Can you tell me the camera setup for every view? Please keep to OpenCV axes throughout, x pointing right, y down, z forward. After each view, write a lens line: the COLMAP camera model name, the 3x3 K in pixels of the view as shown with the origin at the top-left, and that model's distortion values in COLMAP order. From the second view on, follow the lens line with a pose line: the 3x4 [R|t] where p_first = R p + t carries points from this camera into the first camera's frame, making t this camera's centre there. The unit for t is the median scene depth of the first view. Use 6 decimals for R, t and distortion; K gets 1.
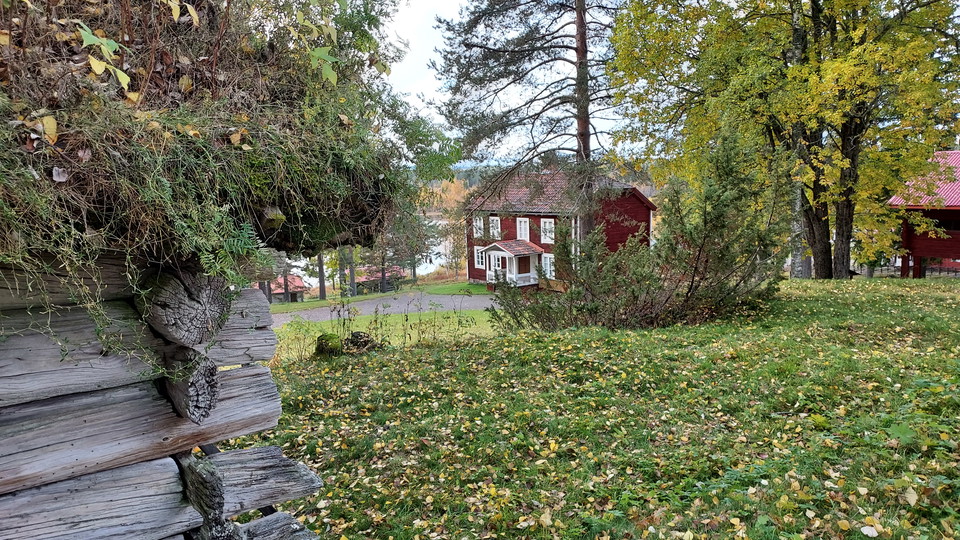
lens RADIAL K [[692.5, 0, 480.6], [0, 692.5, 278.1], [0, 0, 1]] dist [0.127616, -0.173771]
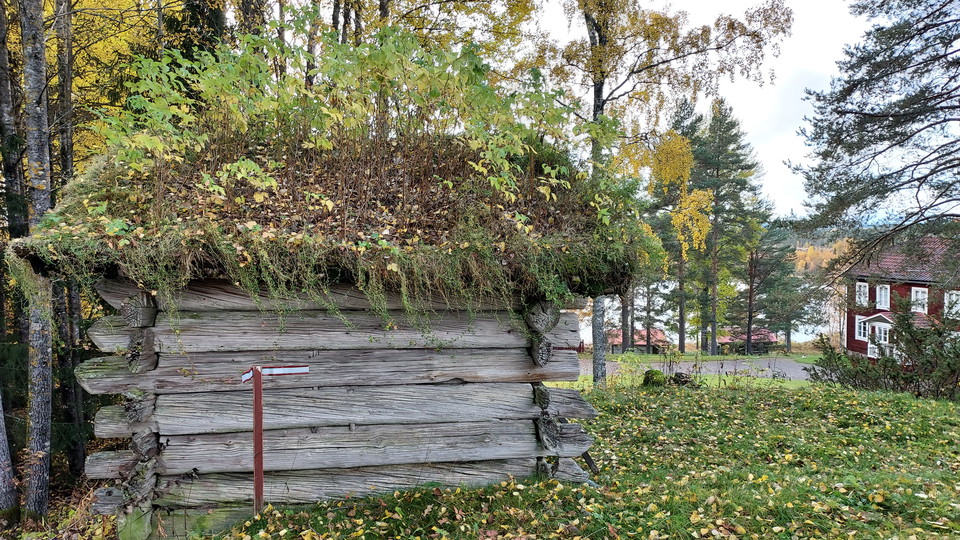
lens RADIAL K [[692.5, 0, 480.6], [0, 692.5, 278.1], [0, 0, 1]] dist [0.127616, -0.173771]
pose [[0.866658, 0.056552, -0.495687, 0.051170], [-0.095570, 0.993974, -0.053694, 0.005634], [0.489663, 0.093907, 0.866840, -0.104737]]
